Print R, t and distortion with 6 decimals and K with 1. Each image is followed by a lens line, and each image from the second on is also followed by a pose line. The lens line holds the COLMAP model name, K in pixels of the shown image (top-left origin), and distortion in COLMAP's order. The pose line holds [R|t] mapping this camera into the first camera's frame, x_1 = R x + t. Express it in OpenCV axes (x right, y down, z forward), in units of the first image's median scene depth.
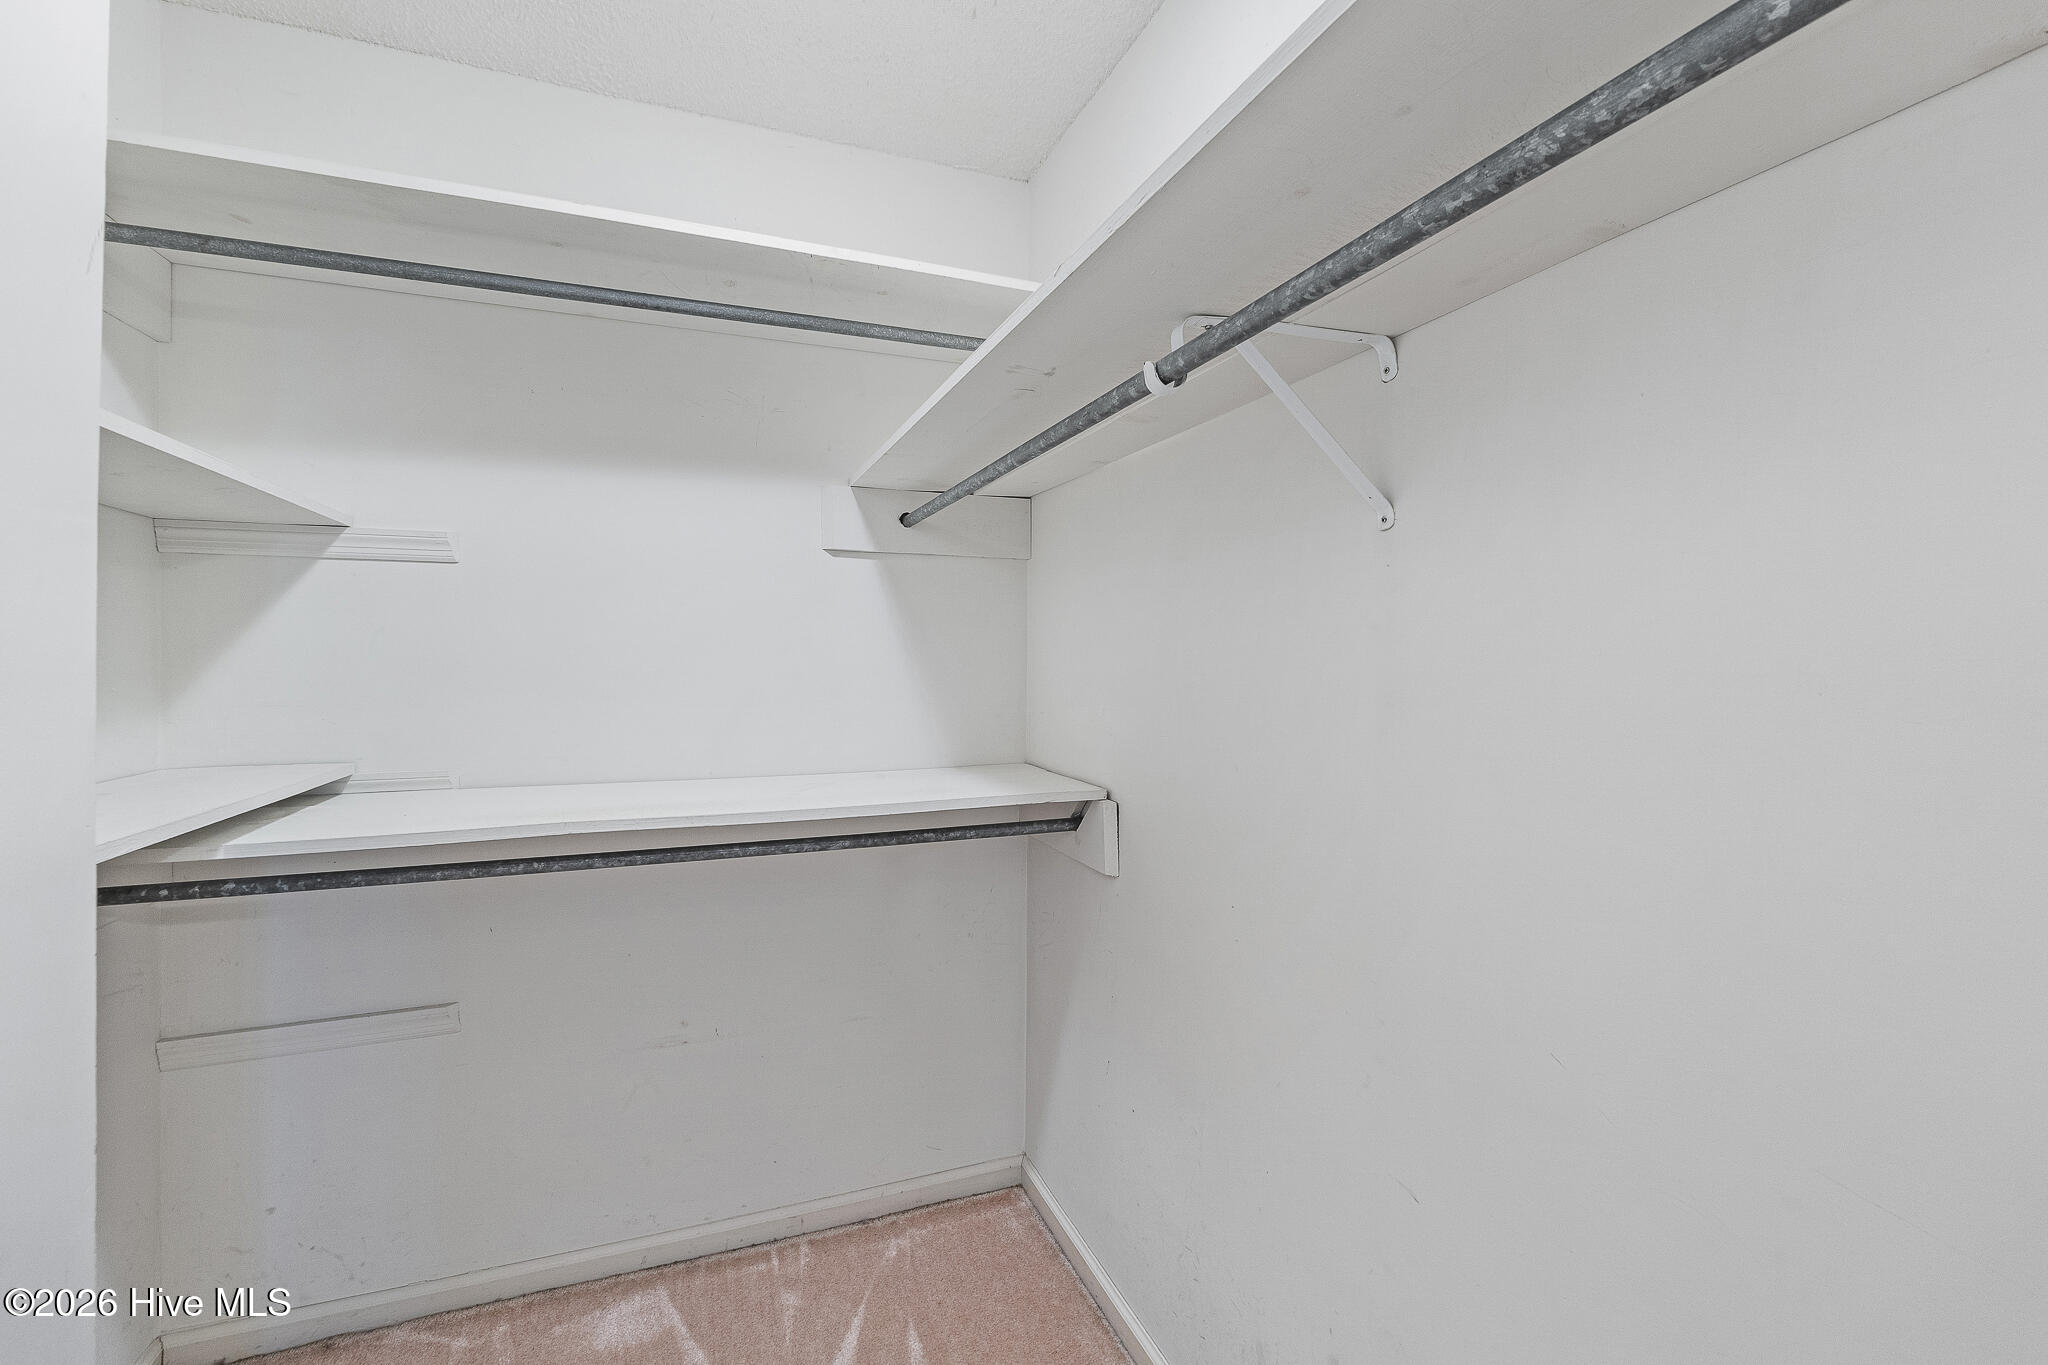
lens RADIAL K [[871.4, 0, 1023.1], [0, 871.4, 673.1], [0, 0, 1]] dist [-0.002587, 0.000028]
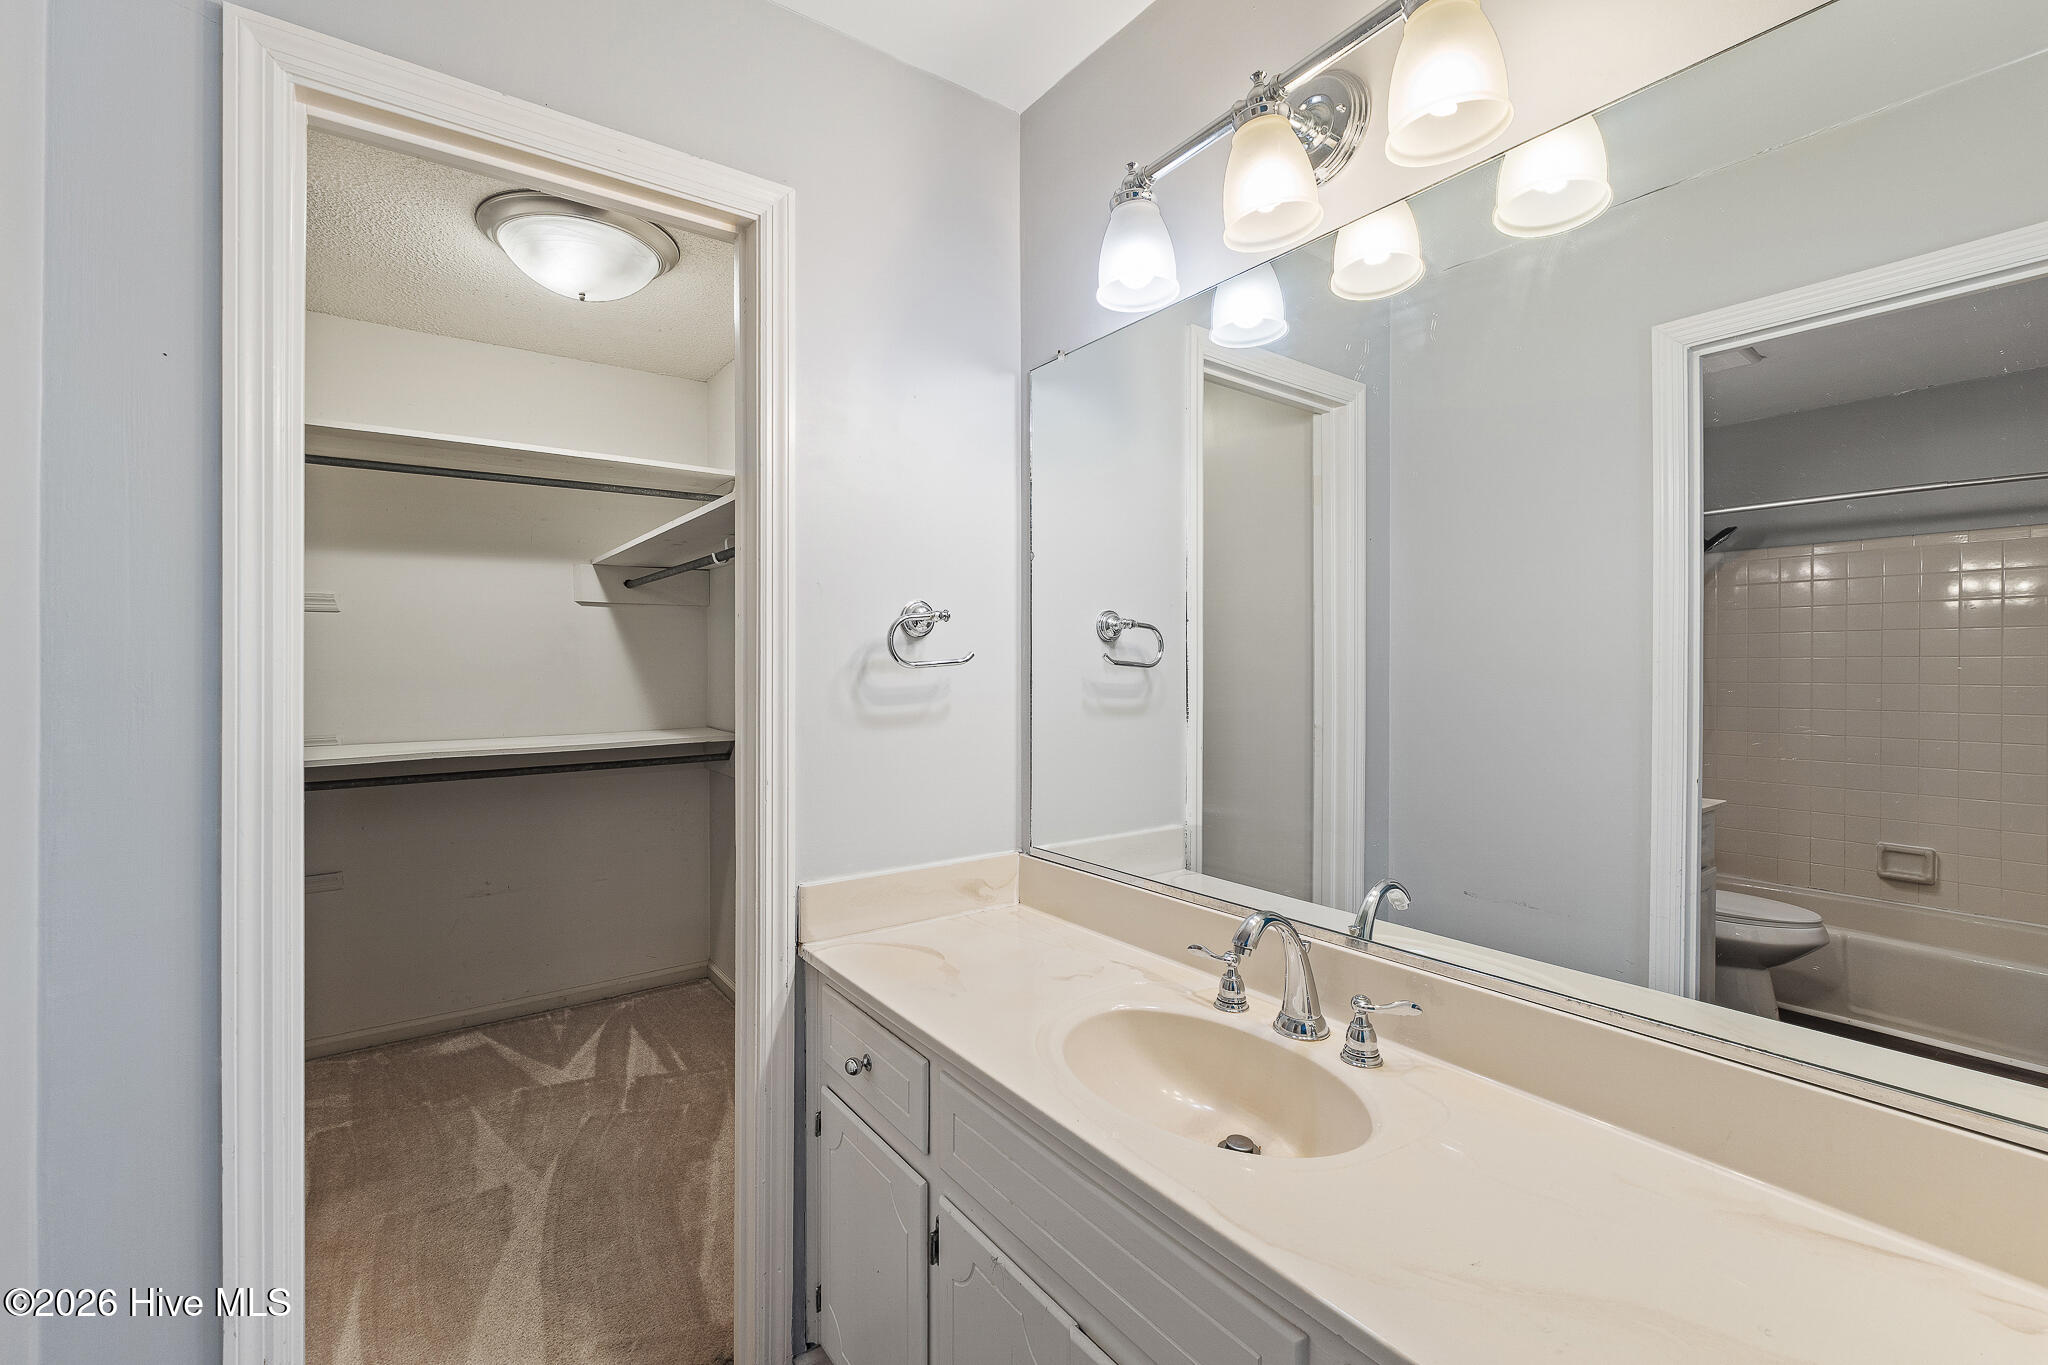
lens RADIAL K [[871.4, 0, 1018.3], [0, 871.4, 674.4], [0, 0, 1]] dist [-0.002587, 0.000028]
pose [[0.969471, -0.009604, 0.245019, 0.195799], [0.010412, 0.999944, -0.002003, 0.011303], [-0.244986, 0.004493, 0.969516, -0.883310]]
